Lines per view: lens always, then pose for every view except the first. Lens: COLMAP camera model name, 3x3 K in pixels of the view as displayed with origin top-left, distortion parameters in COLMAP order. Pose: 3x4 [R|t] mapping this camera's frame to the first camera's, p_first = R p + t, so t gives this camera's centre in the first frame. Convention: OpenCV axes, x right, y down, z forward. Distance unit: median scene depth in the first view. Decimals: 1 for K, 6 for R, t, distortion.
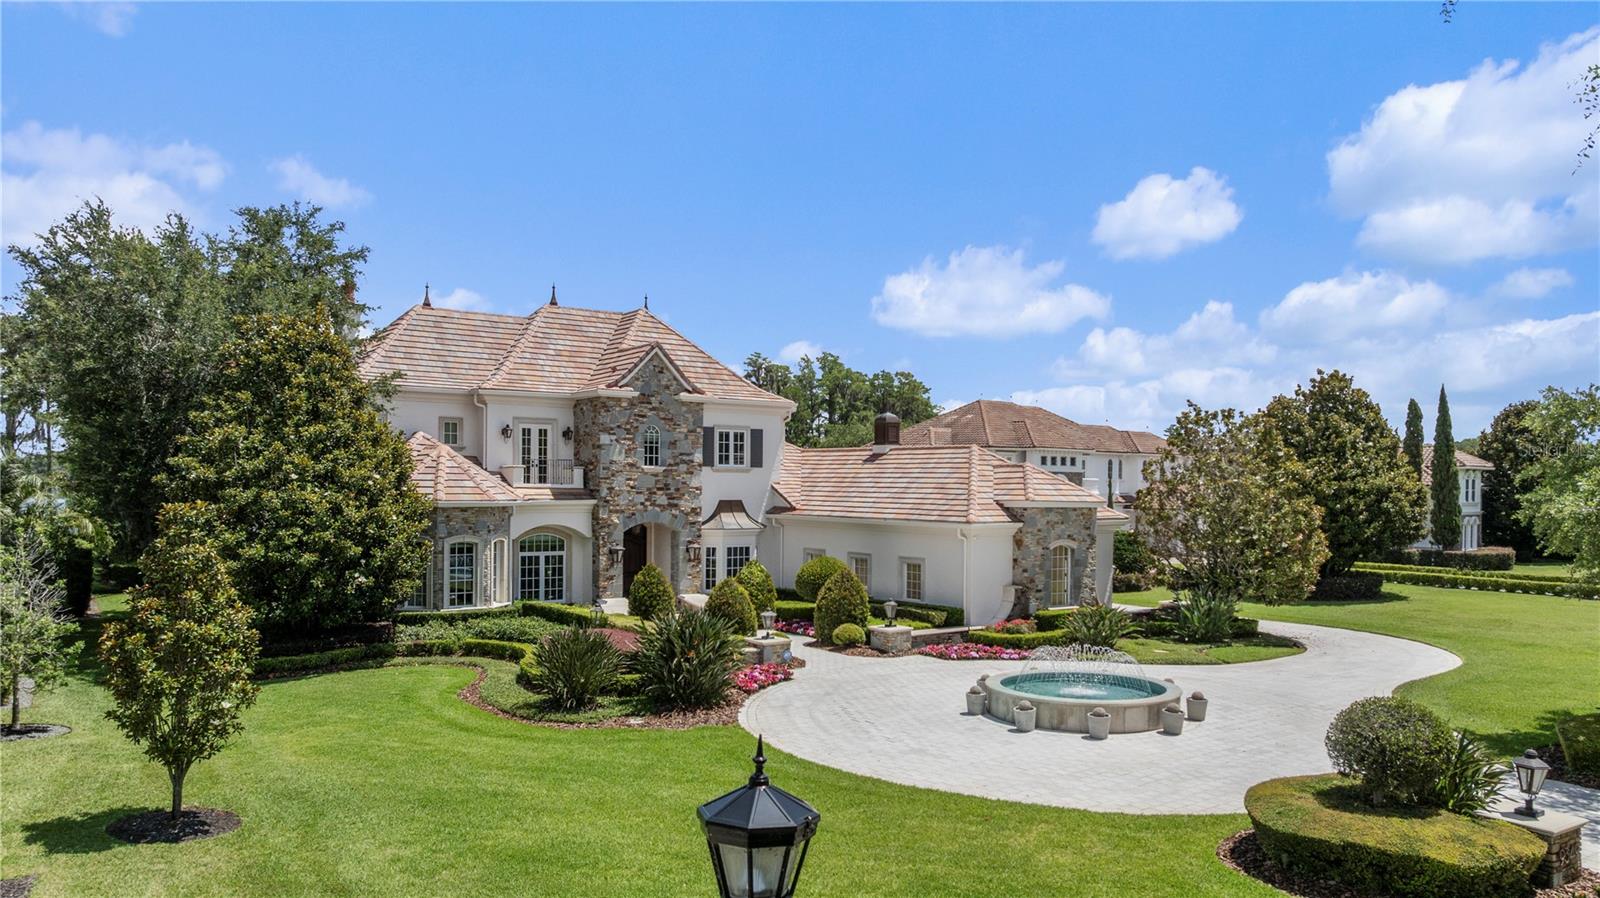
lens RADIAL K [[1148.8, 0, 802.8], [0, 1148.8, 446.4], [0, 0, 1]] dist [0.005854, -0.003071]
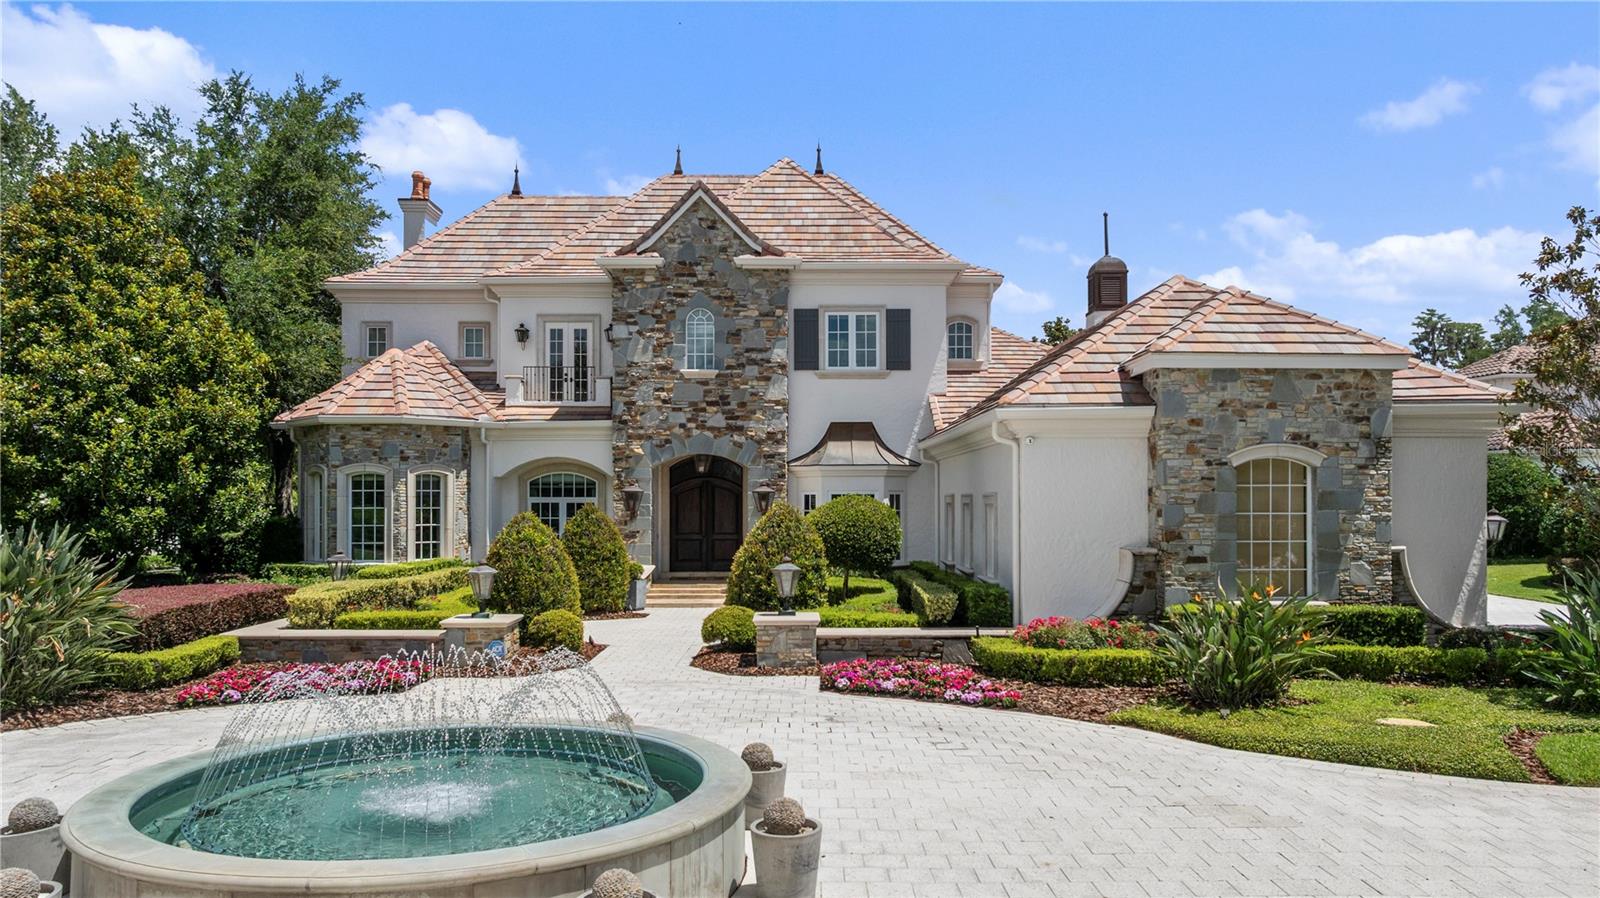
lens RADIAL K [[1148.8, 0, 807.9], [0, 1148.8, 459.0], [0, 0, 1]] dist [0.005854, -0.003071]
pose [[0.807557, -0.030763, -0.588987, 0.309521], [0.027213, 0.999519, -0.014894, 0.080574], [0.589161, -0.004000, 0.808006, 0.500109]]
